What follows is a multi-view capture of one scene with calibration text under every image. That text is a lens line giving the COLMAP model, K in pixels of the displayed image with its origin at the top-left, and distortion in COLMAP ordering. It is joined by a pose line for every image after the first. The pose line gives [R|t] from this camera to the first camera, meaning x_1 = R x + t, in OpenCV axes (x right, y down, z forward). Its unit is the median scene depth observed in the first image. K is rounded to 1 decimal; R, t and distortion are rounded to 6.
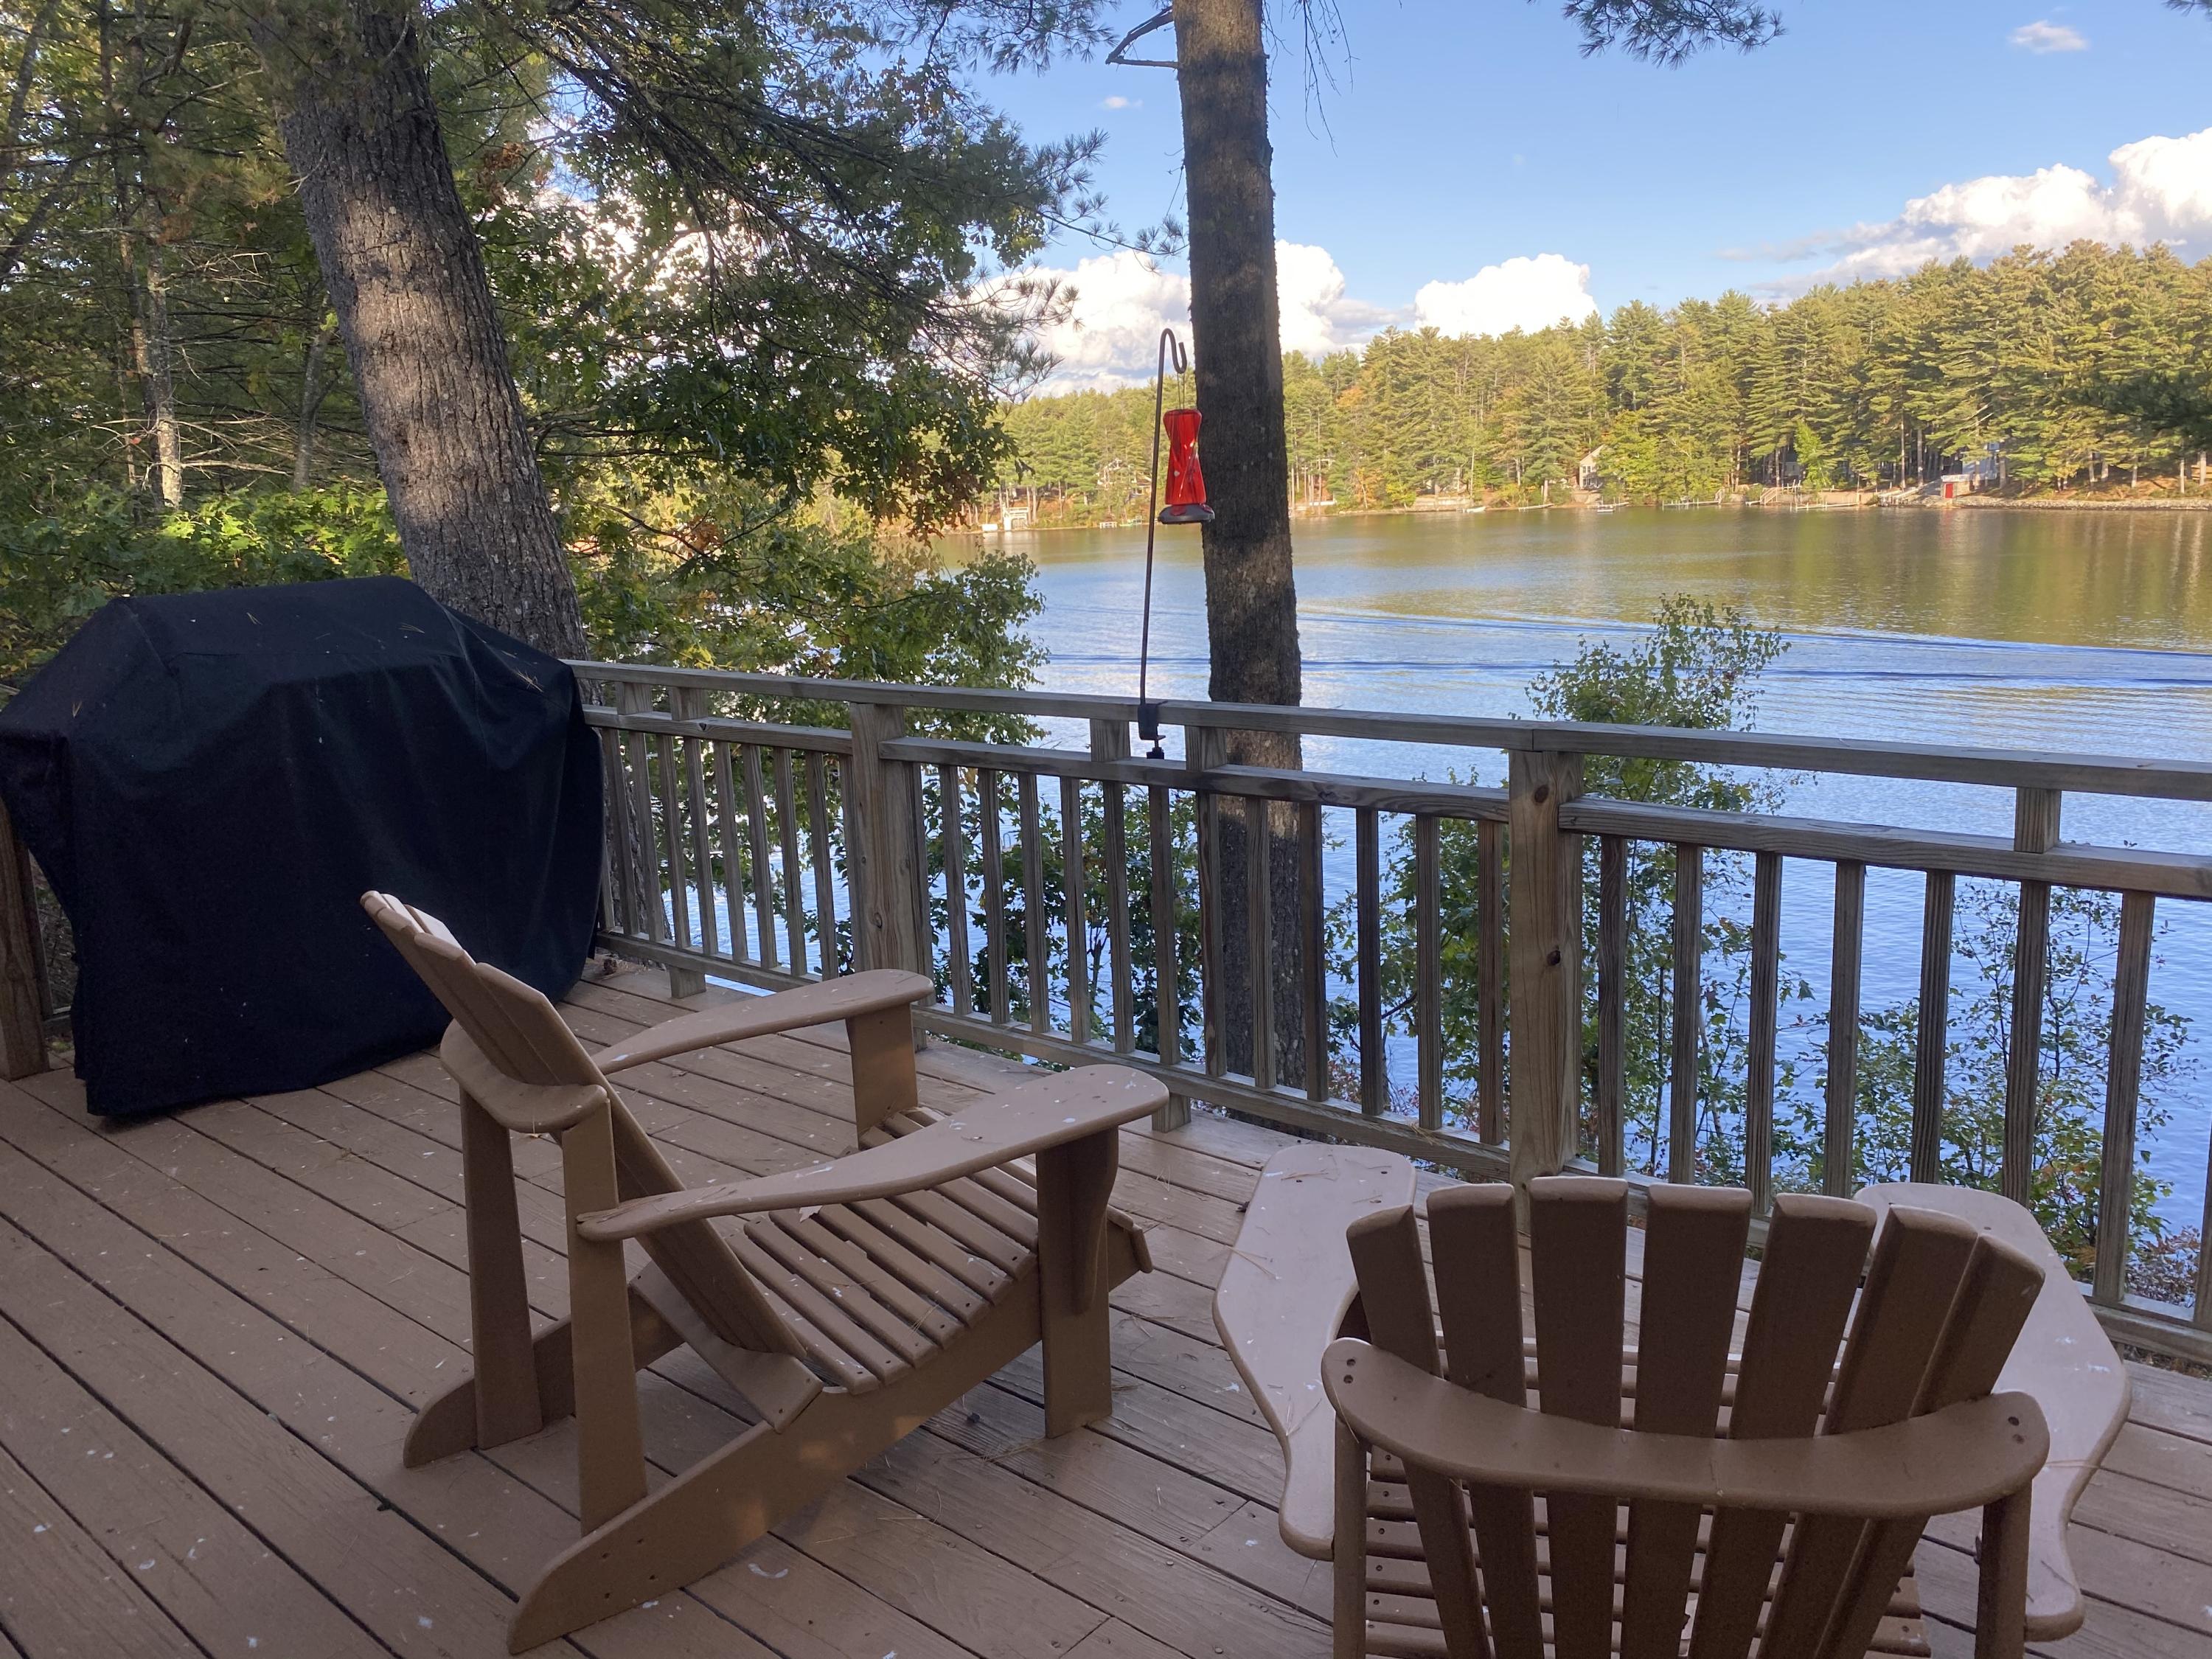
lens RADIAL K [[1708.1, 0, 1106.0], [0, 1708.1, 829.5], [0, 0, 1]] dist [0.003180, 0.001848]
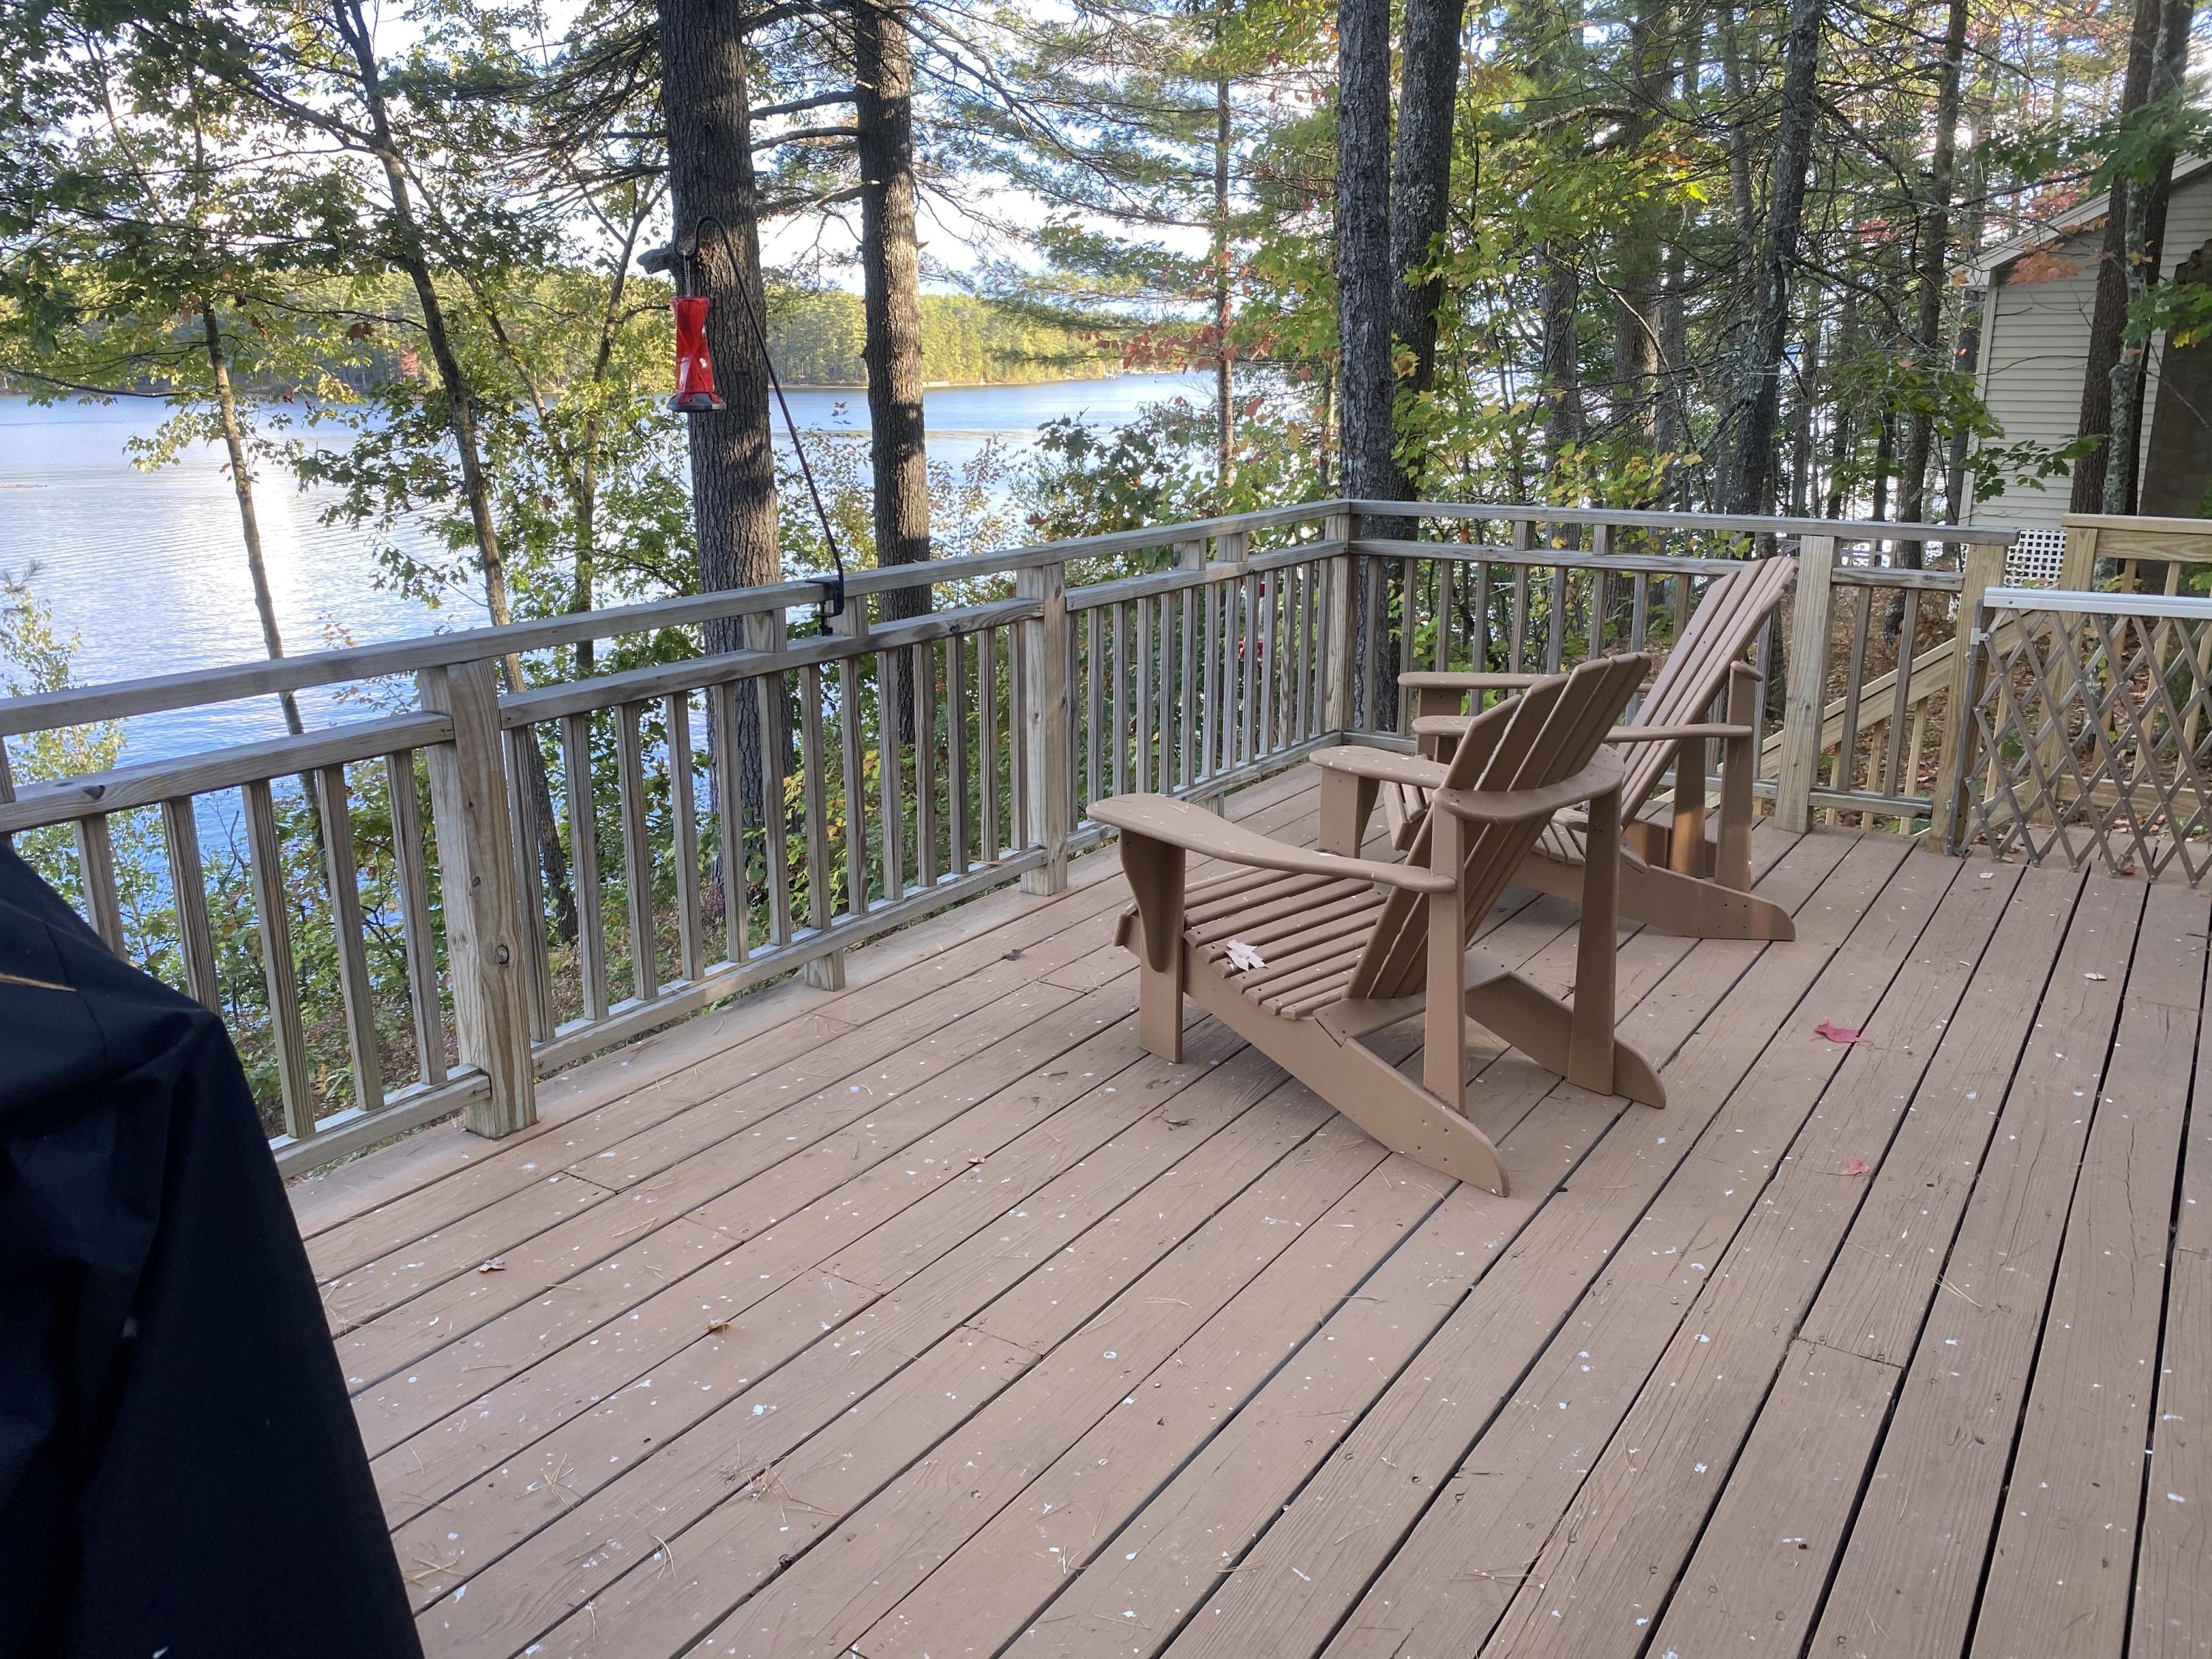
lens RADIAL K [[1708.1, 0, 1106.0], [0, 1708.1, 829.5], [0, 0, 1]] dist [0.003180, 0.001848]
pose [[-0.139346, -0.208515, 0.968041, -1.107373], [0.213924, 0.948156, 0.235025, -0.148040], [-0.966860, 0.239838, -0.087515, 1.004372]]
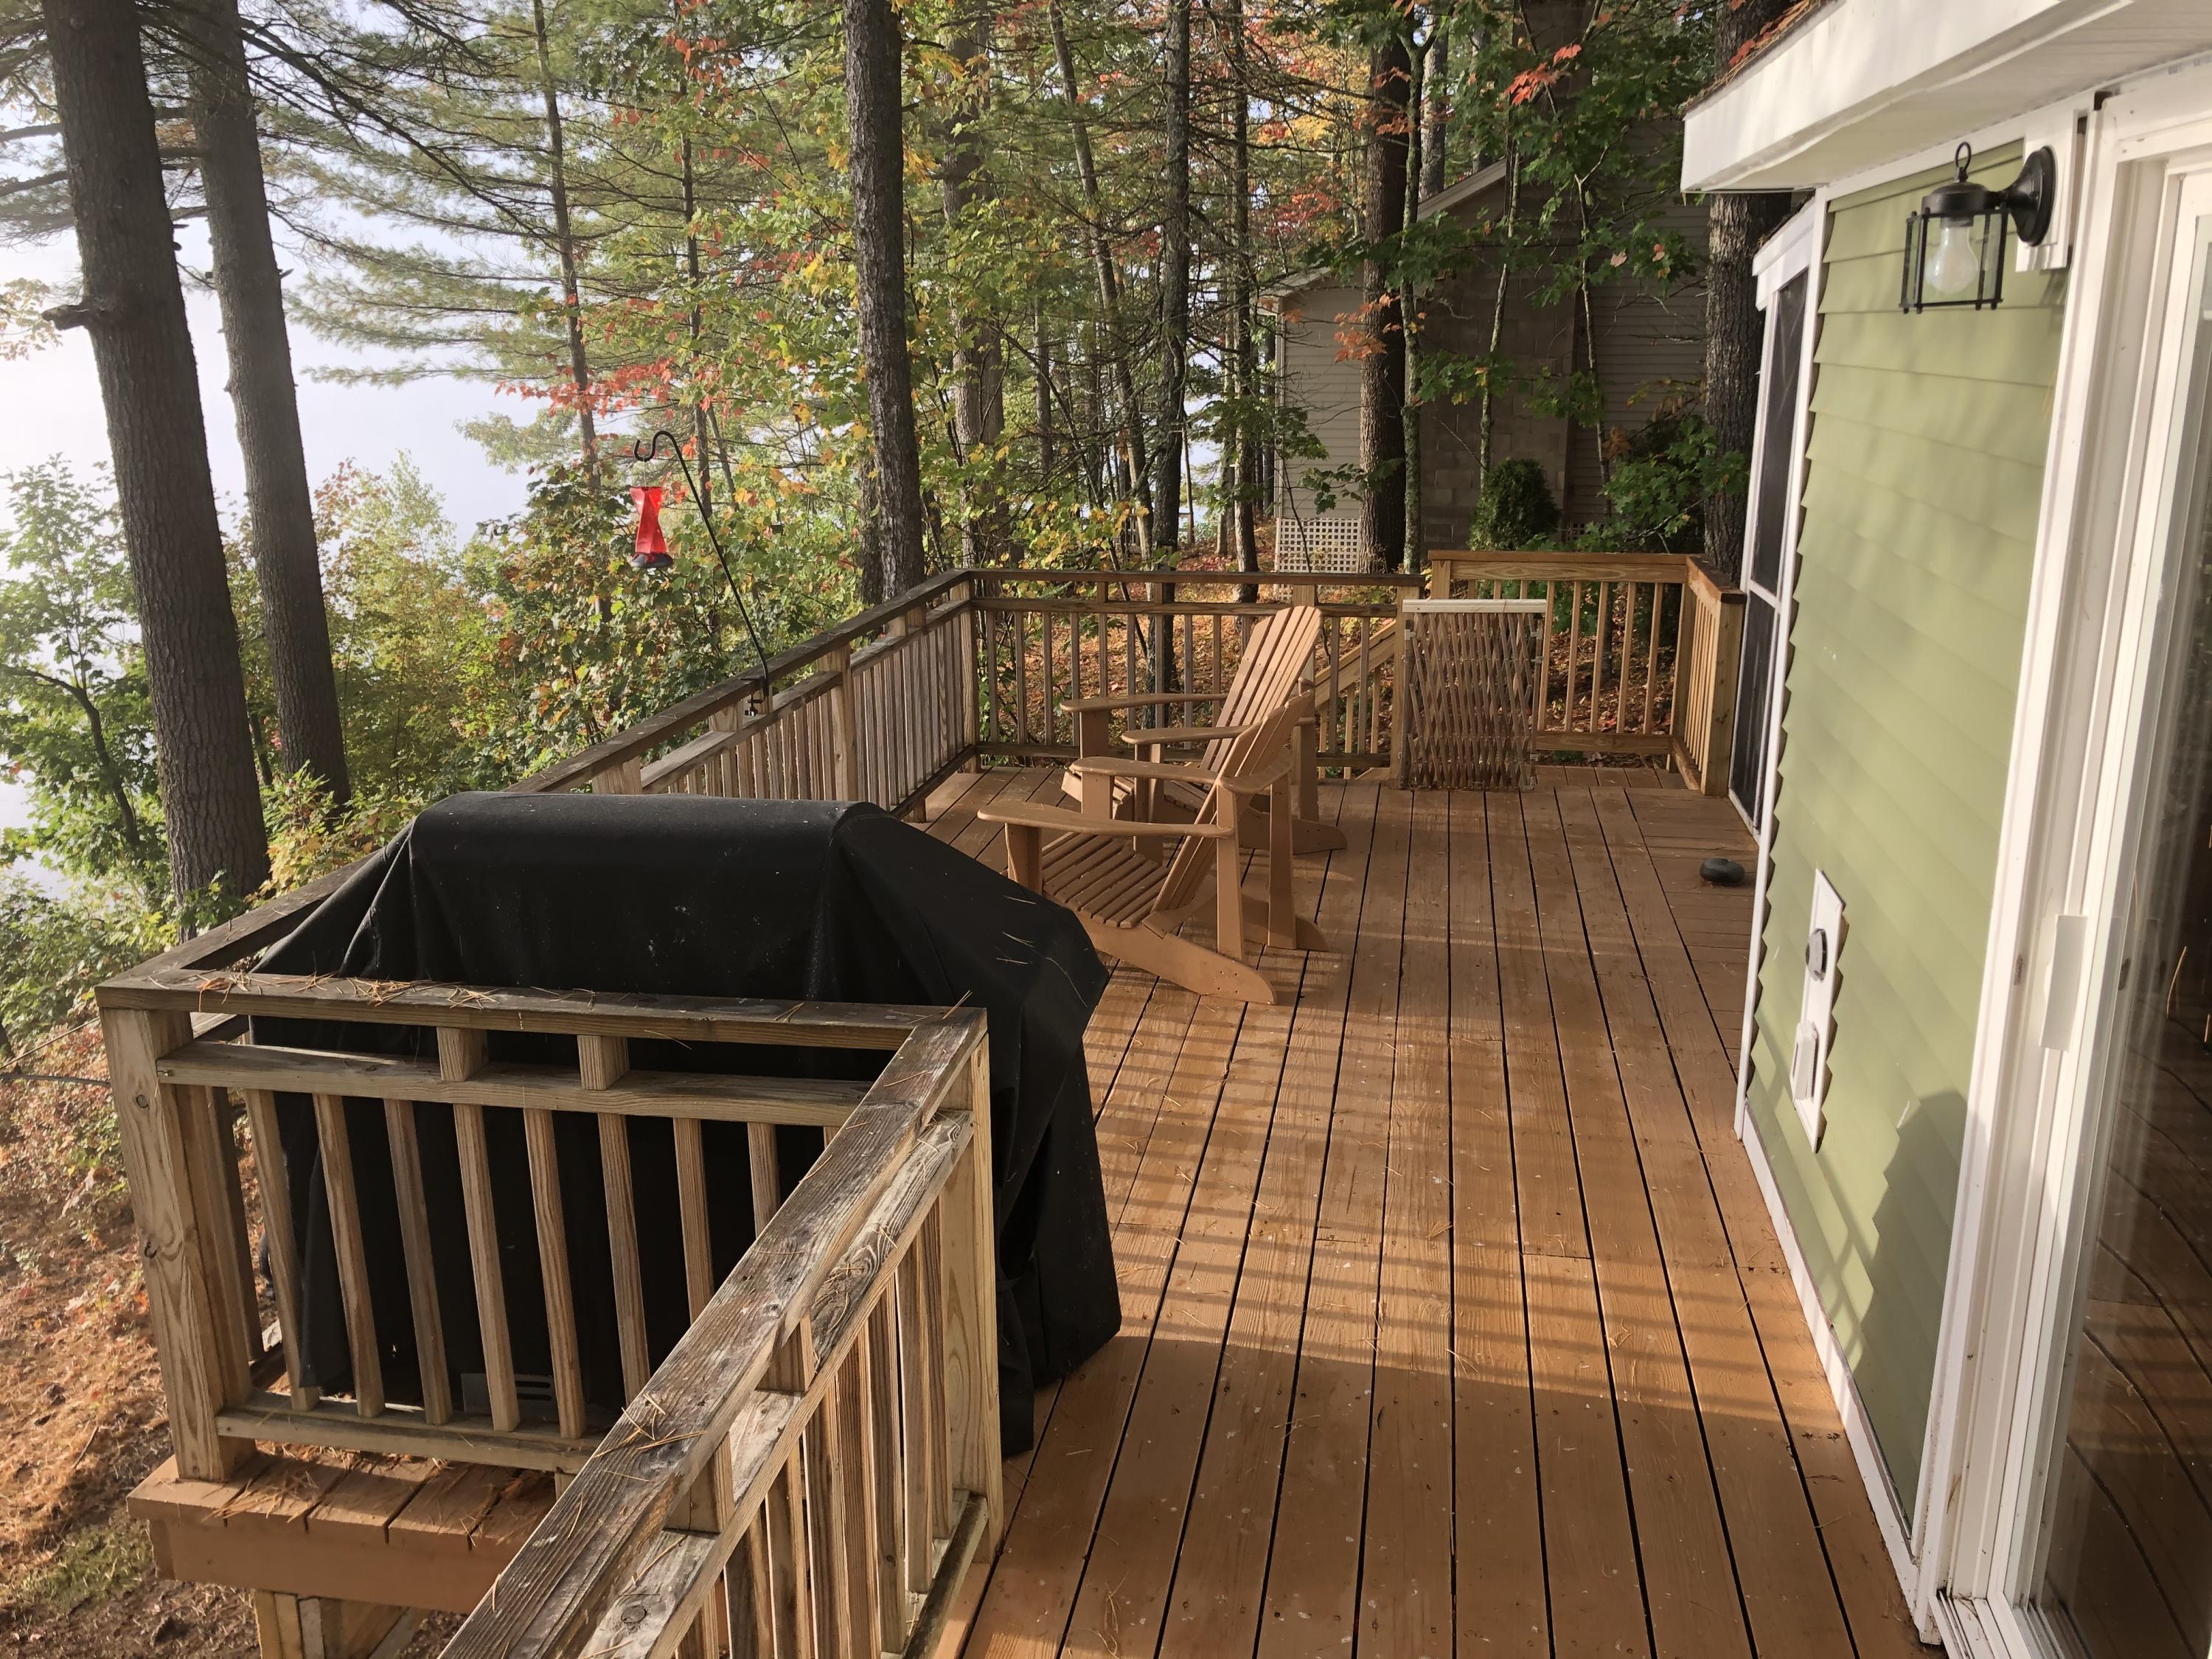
lens RADIAL K [[1789.6, 0, 1106.0], [0, 1789.6, 829.5], [0, 0, 1]] dist [-0.004228, -0.003832]
pose [[-0.491496, -0.166648, 0.854787, -1.158067], [0.217216, 0.927042, 0.305632, -0.167042], [-0.843356, 0.335890, -0.419439, 1.049526]]
